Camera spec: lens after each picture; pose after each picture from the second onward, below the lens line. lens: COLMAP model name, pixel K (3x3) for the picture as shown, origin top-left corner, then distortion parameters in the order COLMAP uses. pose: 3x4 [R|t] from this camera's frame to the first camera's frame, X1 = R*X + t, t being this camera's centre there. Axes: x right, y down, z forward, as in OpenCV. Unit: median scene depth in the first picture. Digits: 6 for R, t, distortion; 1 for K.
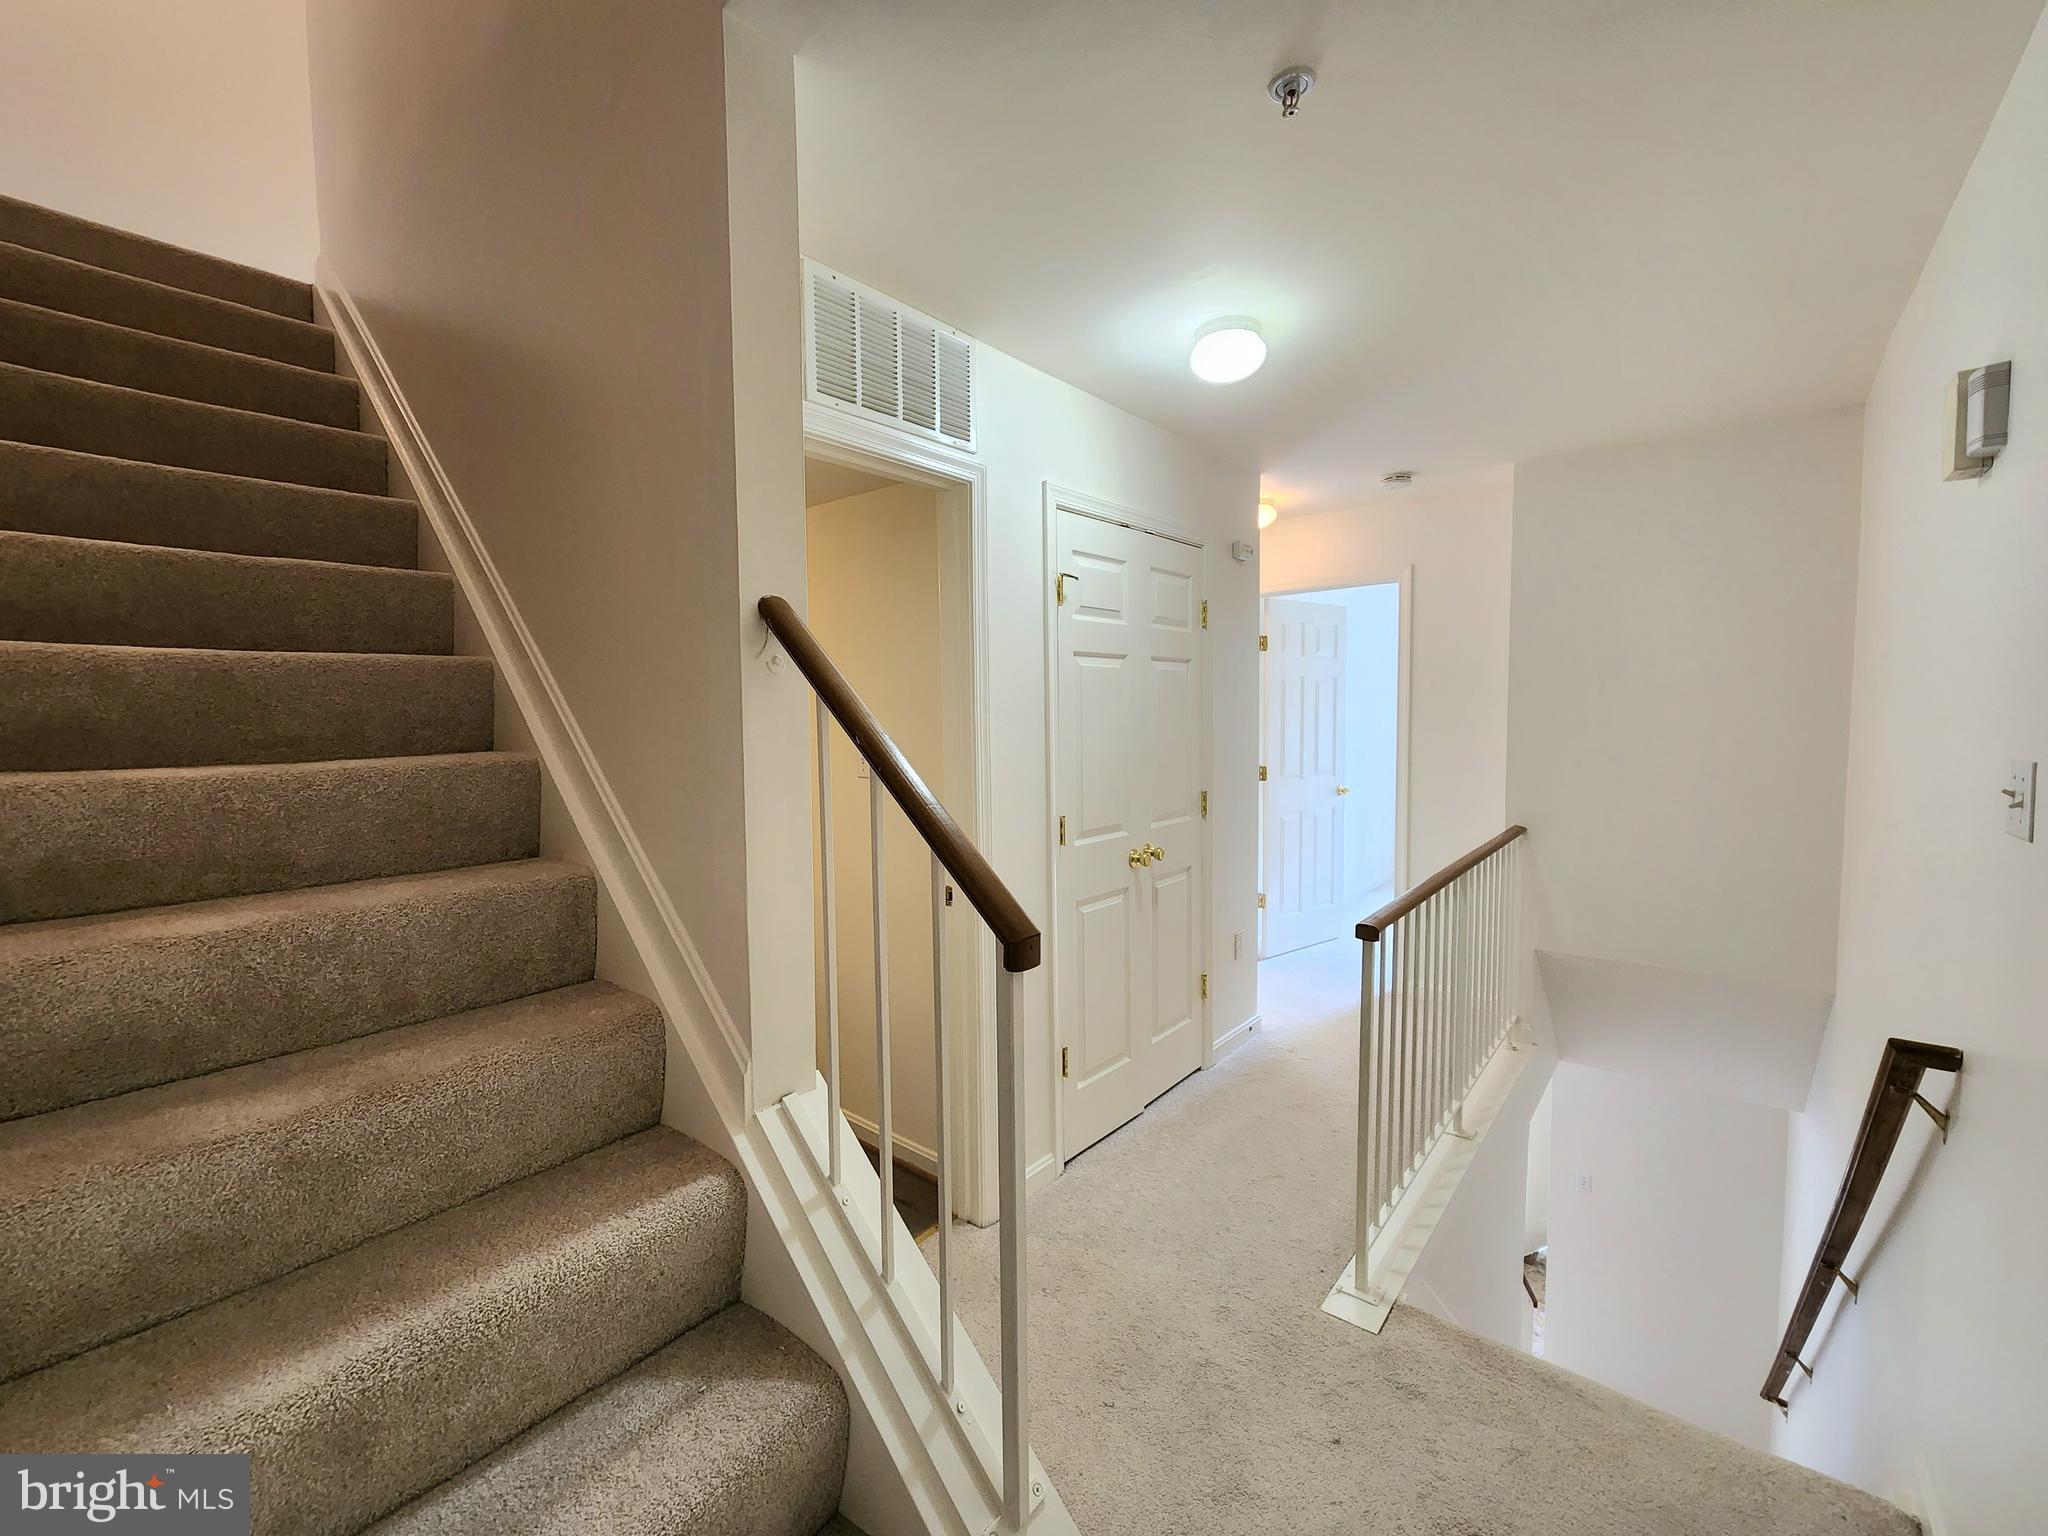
lens RADIAL K [[846.8, 0, 1015.9], [0, 846.8, 761.3], [0, 0, 1]] dist [-0.001914, -0.000292]
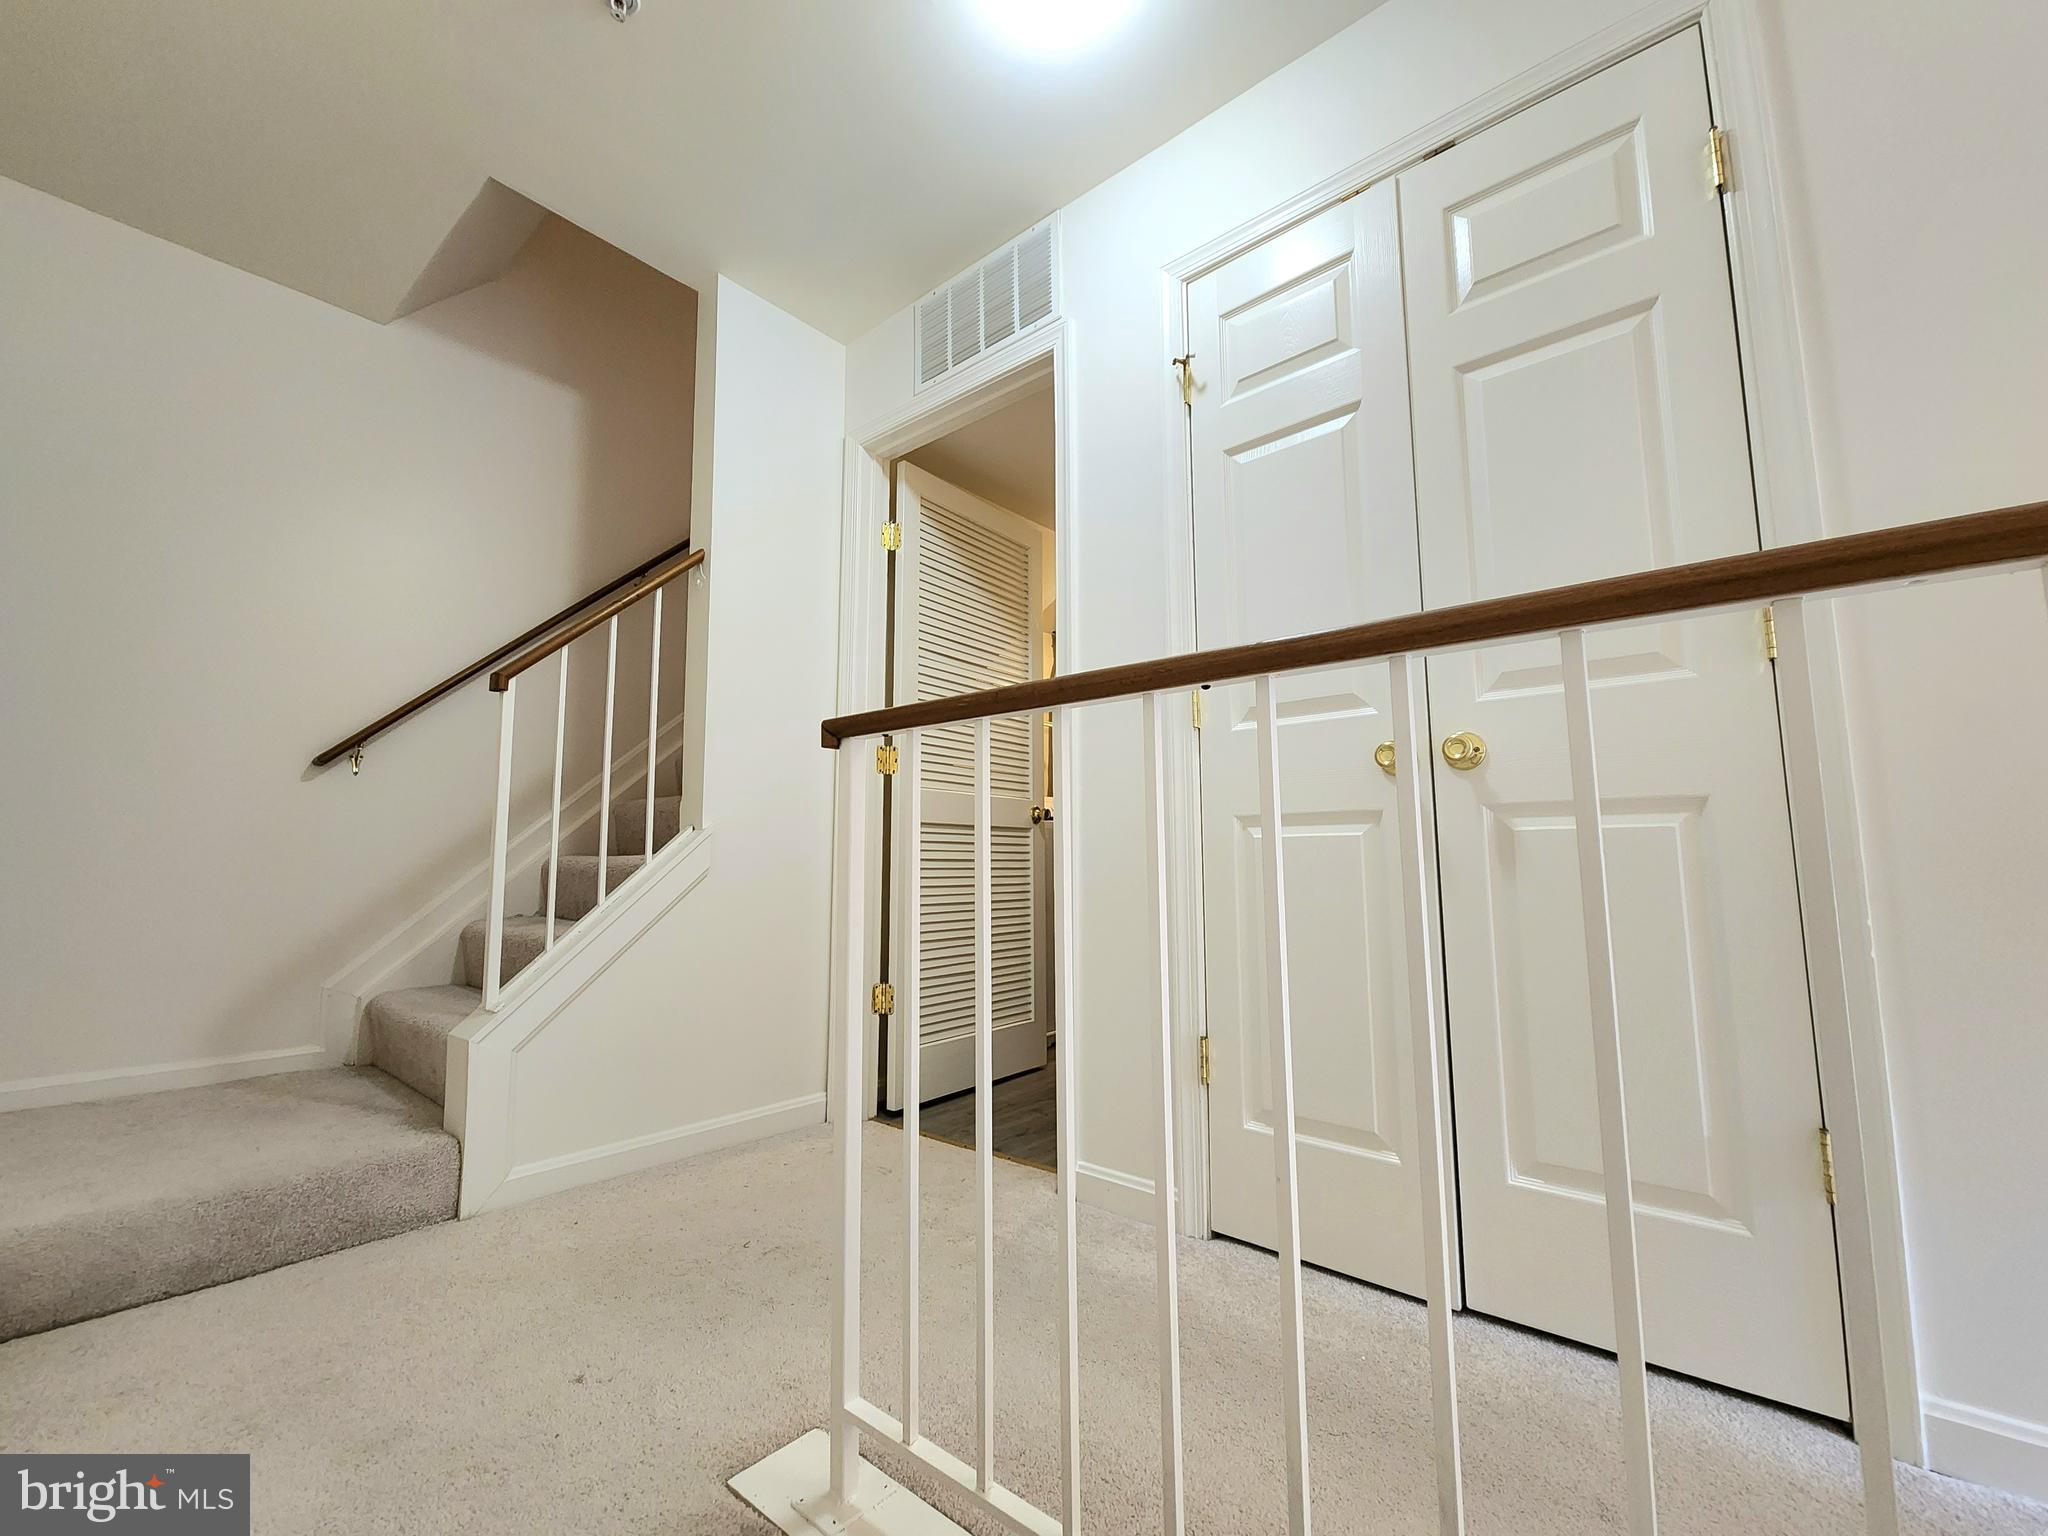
lens RADIAL K [[846.8, 0, 1015.9], [0, 846.8, 761.3], [0, 0, 1]] dist [-0.001914, -0.000292]
pose [[-0.024896, -0.105854, -0.994070, 0.731829], [-0.064911, 0.992451, -0.104056, 0.205460], [0.997580, 0.061936, -0.031579, 0.866368]]
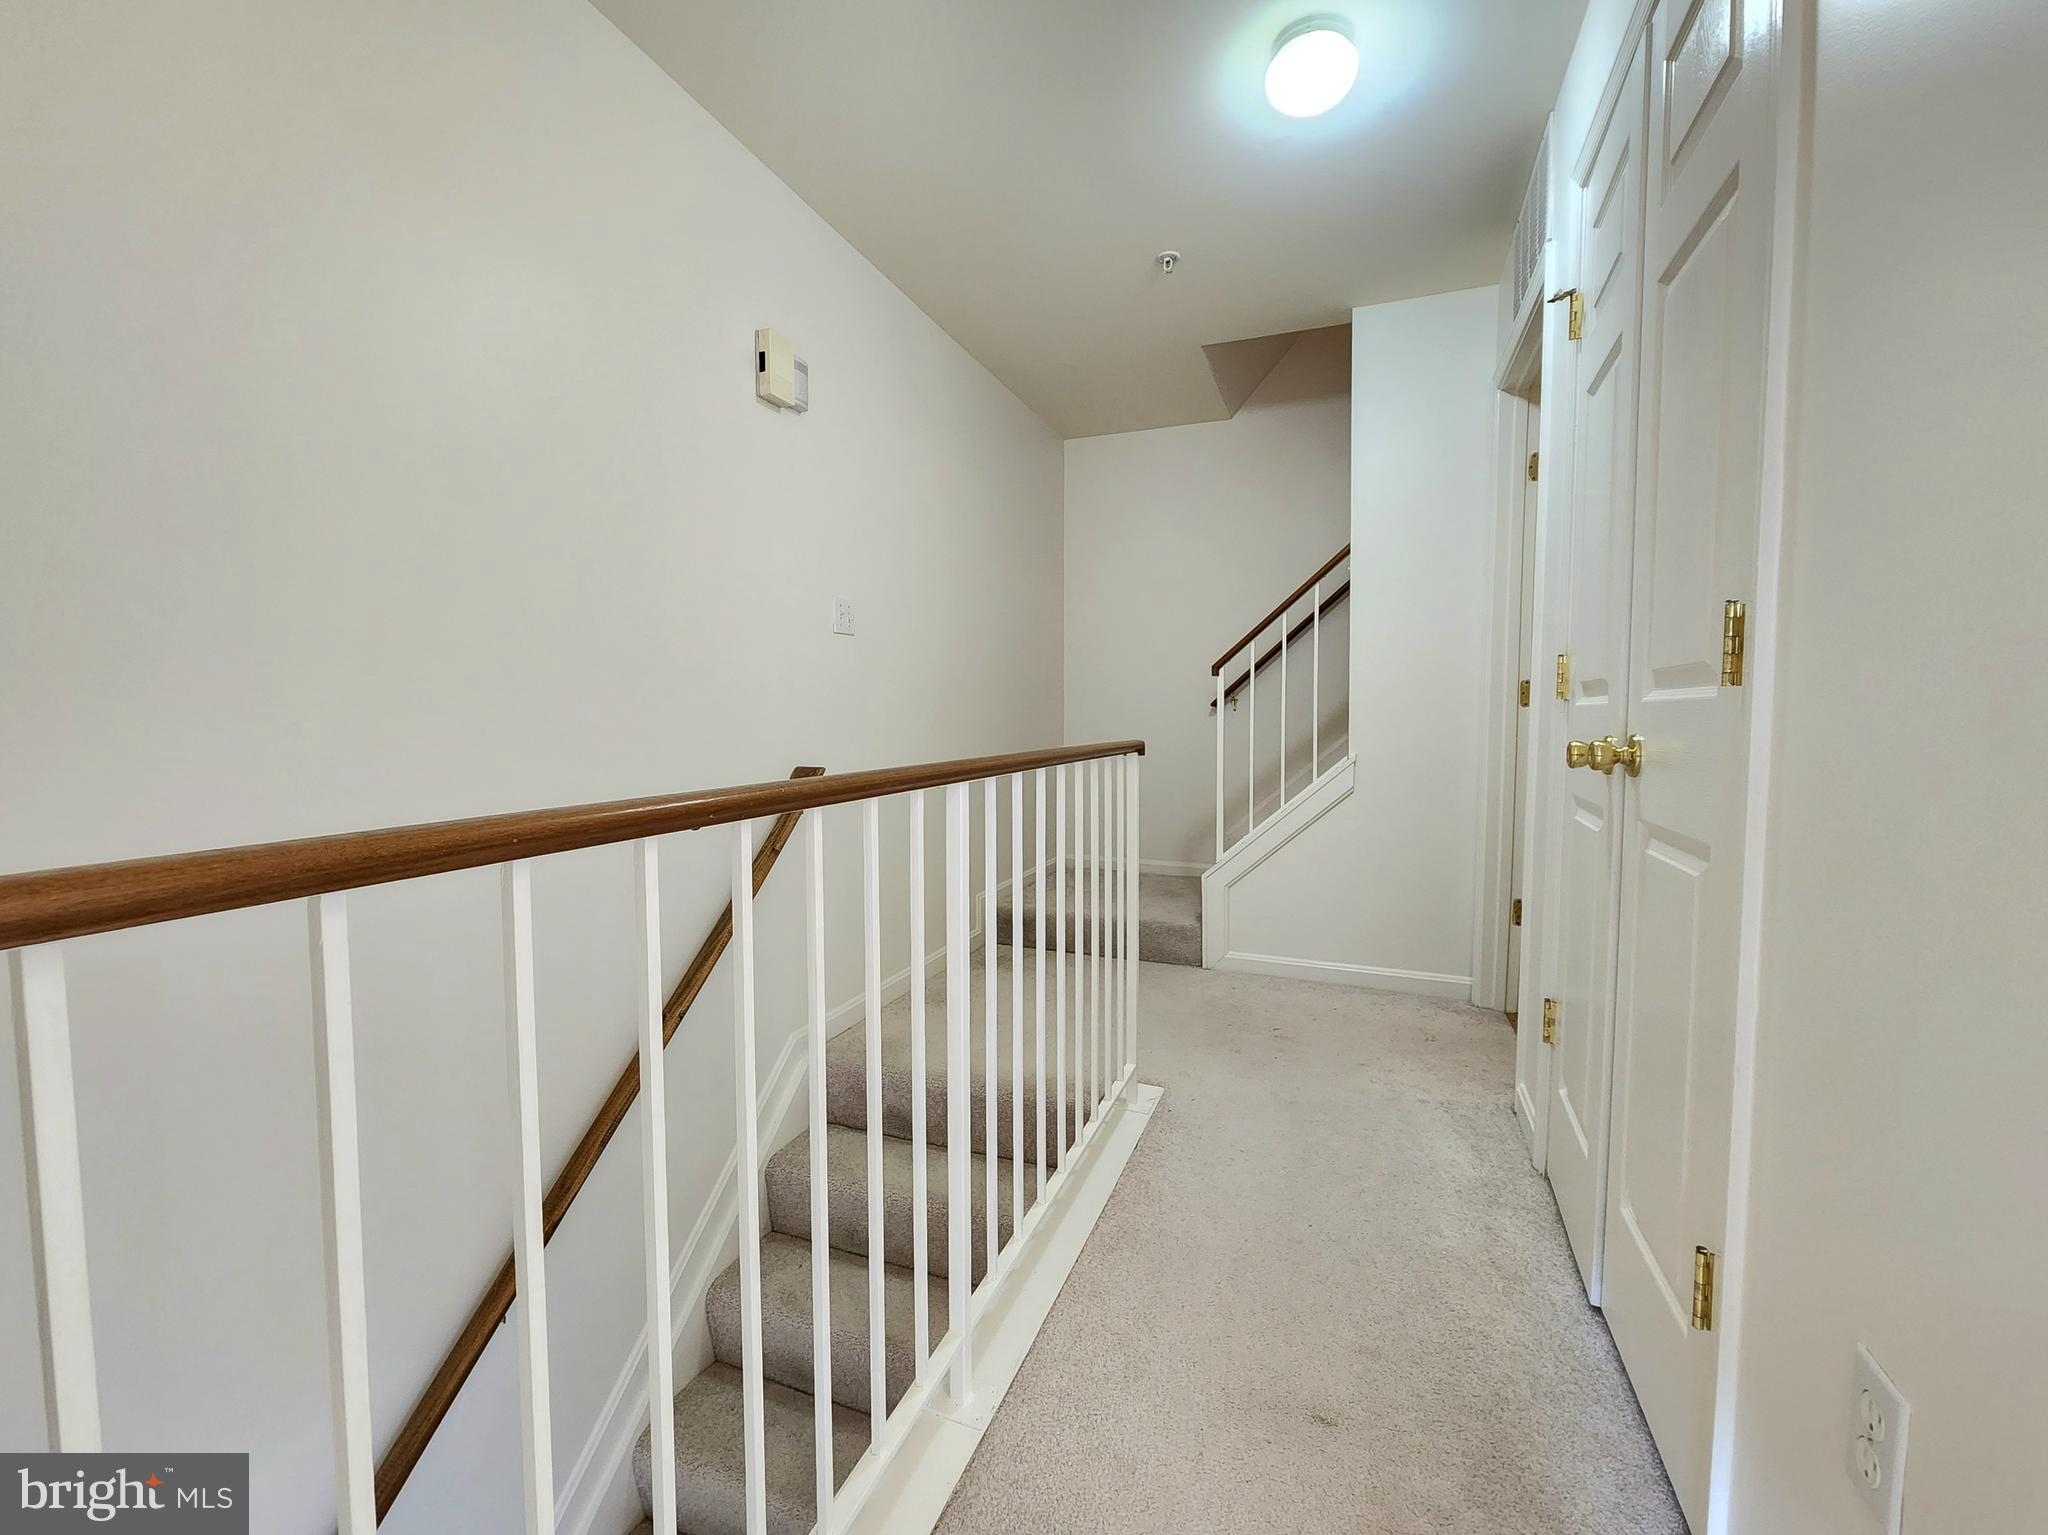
lens RADIAL K [[846.8, 0, 1015.9], [0, 846.8, 760.8], [0, 0, 1]] dist [-0.001914, -0.000292]
pose [[-0.953545, 0.028113, -0.299935, 0.666031], [-0.010005, 0.992131, 0.124802, 0.068340], [0.301083, 0.122005, -0.945761, 1.488963]]
